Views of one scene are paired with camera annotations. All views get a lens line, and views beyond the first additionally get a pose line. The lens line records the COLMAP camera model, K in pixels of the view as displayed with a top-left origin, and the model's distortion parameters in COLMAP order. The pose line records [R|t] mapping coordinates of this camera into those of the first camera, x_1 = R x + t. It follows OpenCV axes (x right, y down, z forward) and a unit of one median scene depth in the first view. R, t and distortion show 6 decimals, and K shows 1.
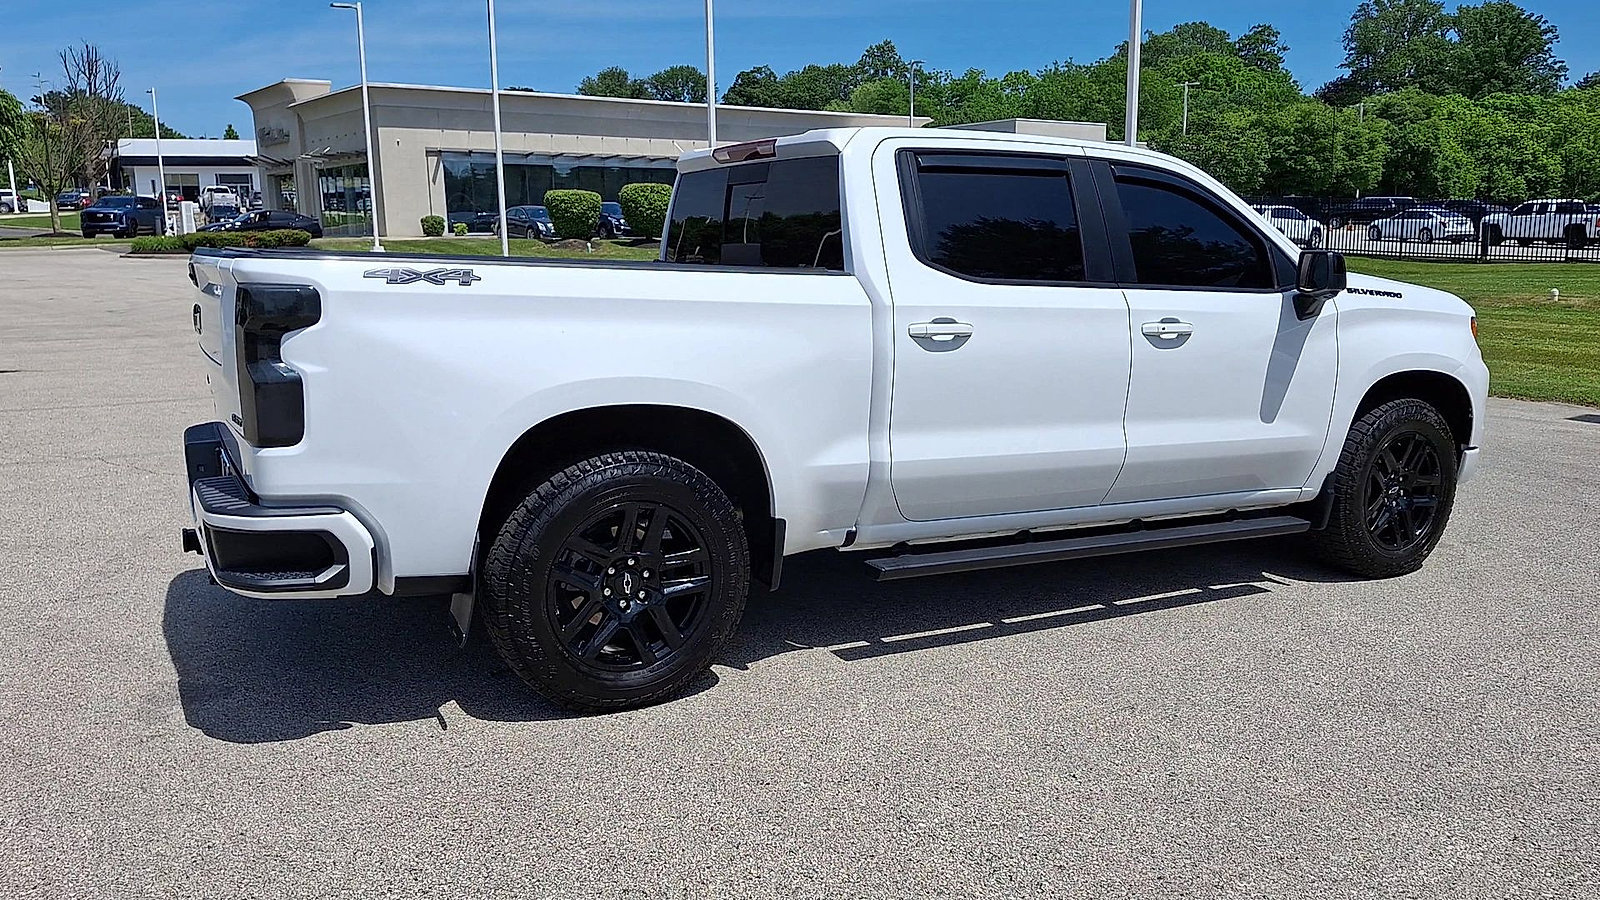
lens RADIAL K [[1236.1, 0, 788.6], [0, 1236.1, 443.7], [0, 0, 1]] dist [0.066040, -0.113683]
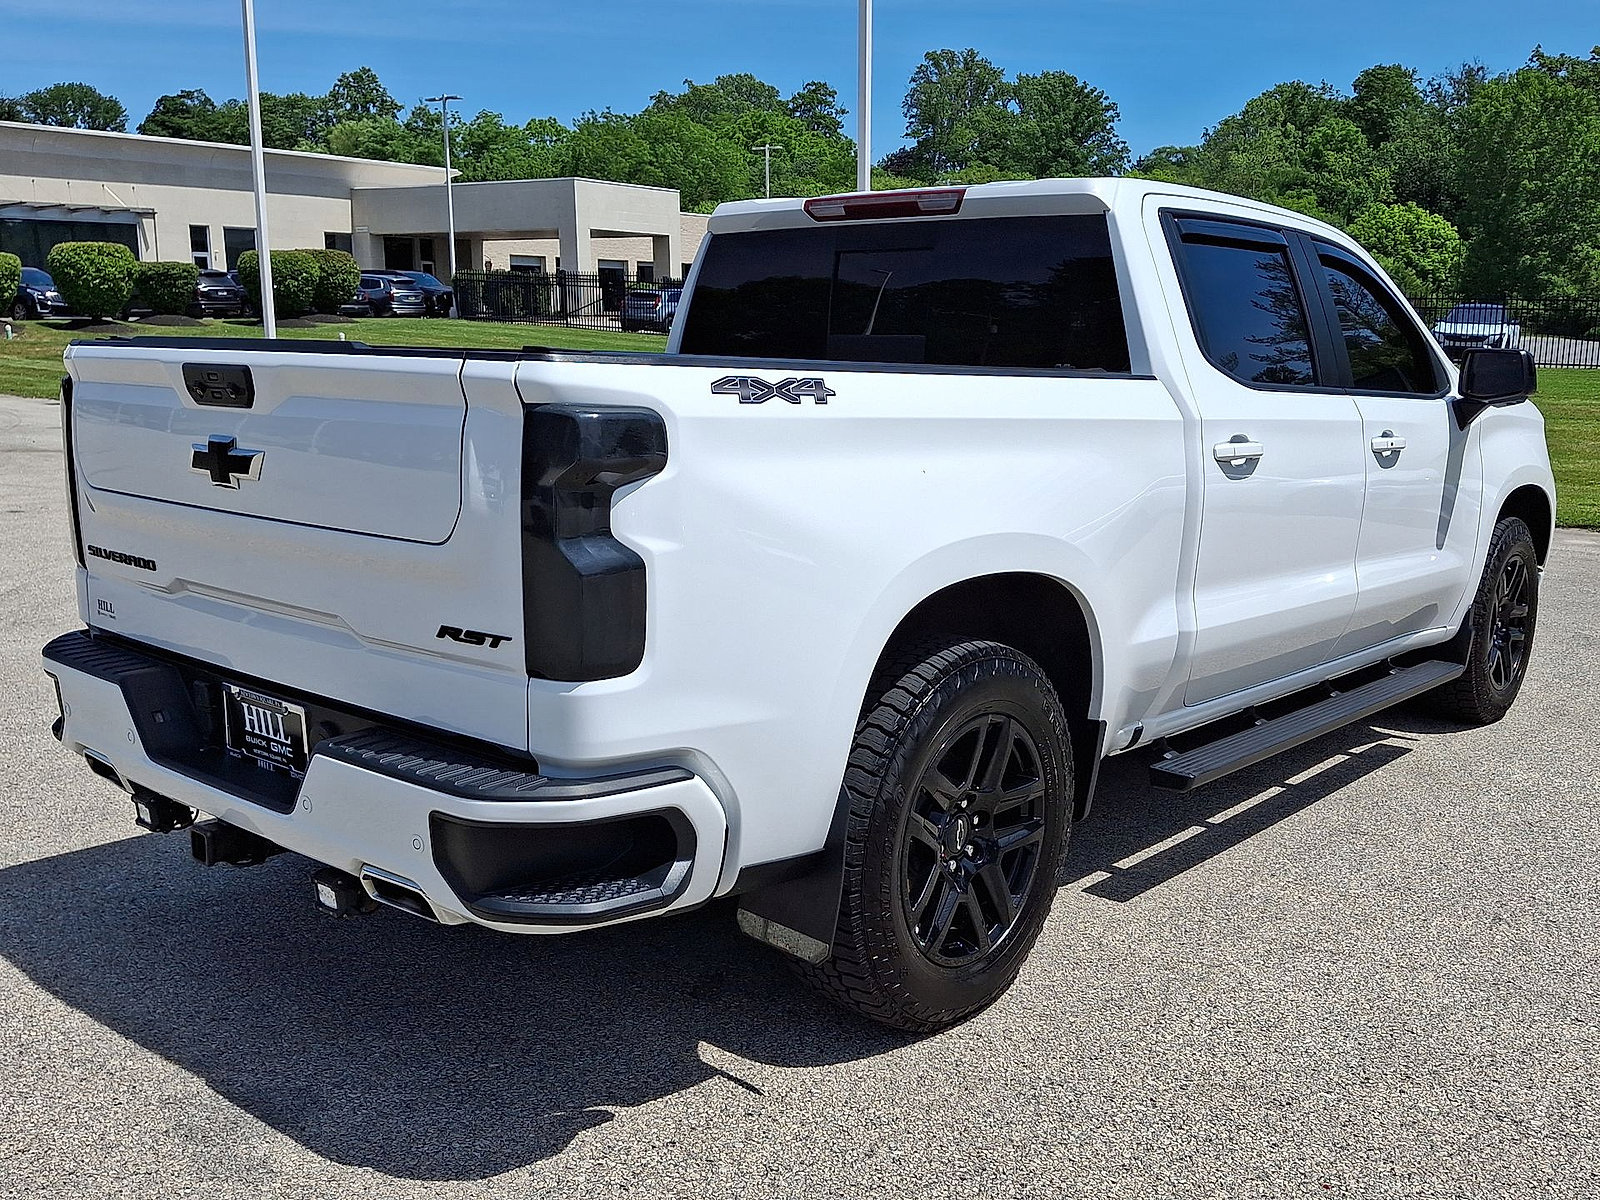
lens RADIAL K [[1503.2, 0, 809.8], [0, 1503.2, 600.0], [0, 0, 1]] dist [0.102766, -0.190377]
pose [[0.932685, -0.056278, 0.356275, -0.055042], [0.050707, 0.998402, 0.024965, -0.004616], [-0.357111, -0.005219, 0.934047, 0.027824]]
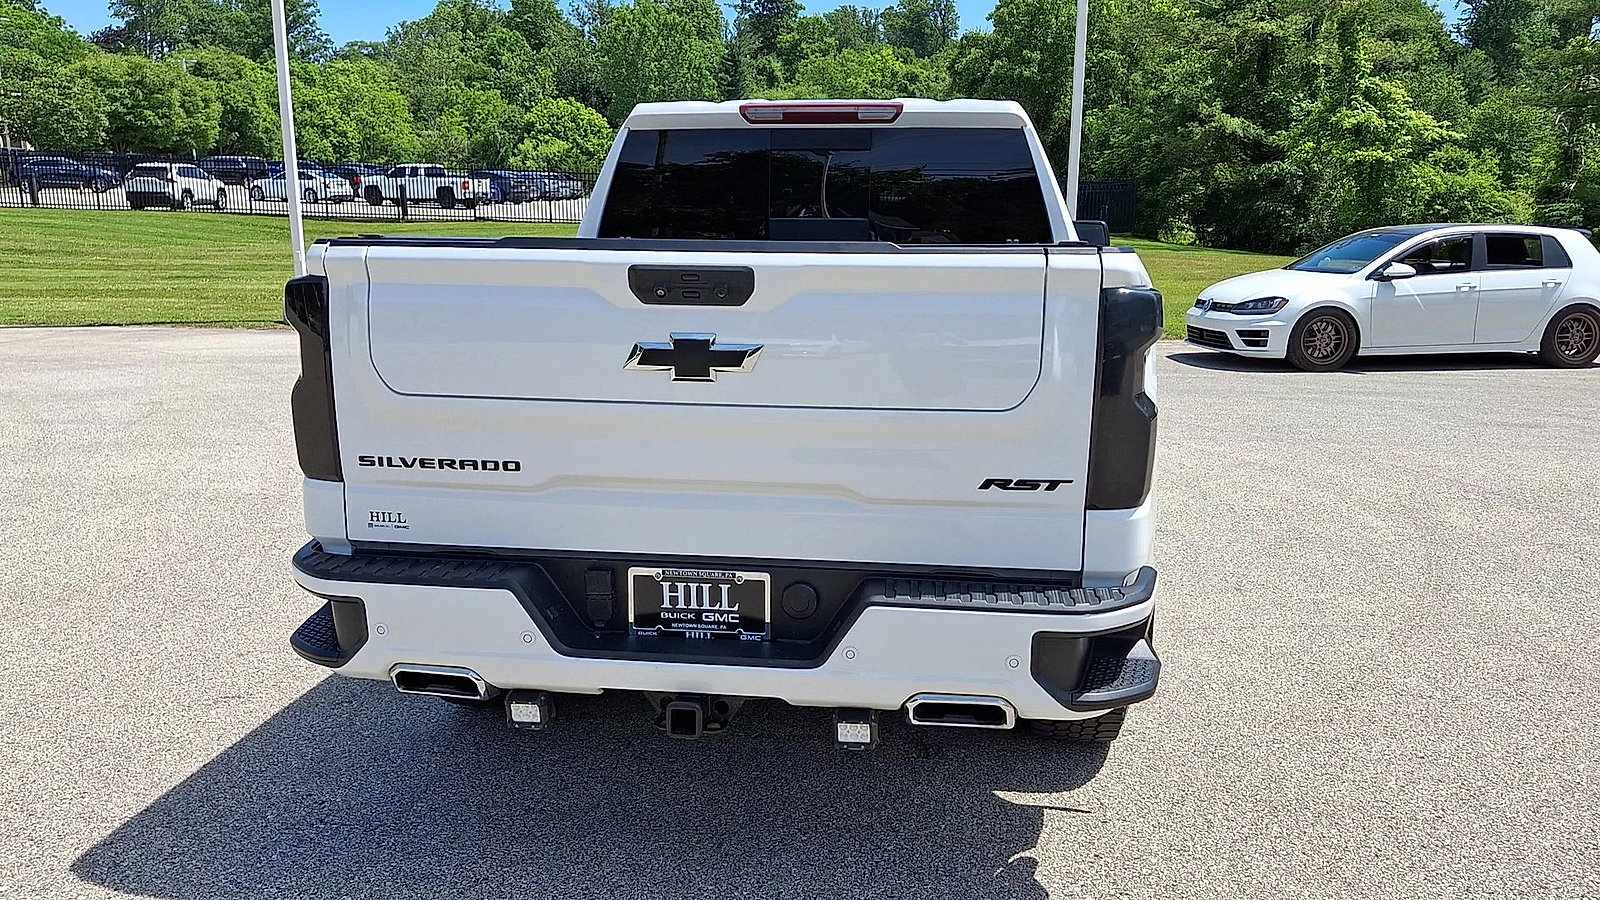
lens RADIAL K [[1236.1, 0, 788.6], [0, 1236.1, 443.7], [0, 0, 1]] dist [0.066040, -0.113683]
pose [[0.596182, -0.156954, 0.787358, -0.108304], [0.131650, 0.986541, 0.096976, -0.012887], [-0.791982, 0.045841, 0.608821, 0.068254]]
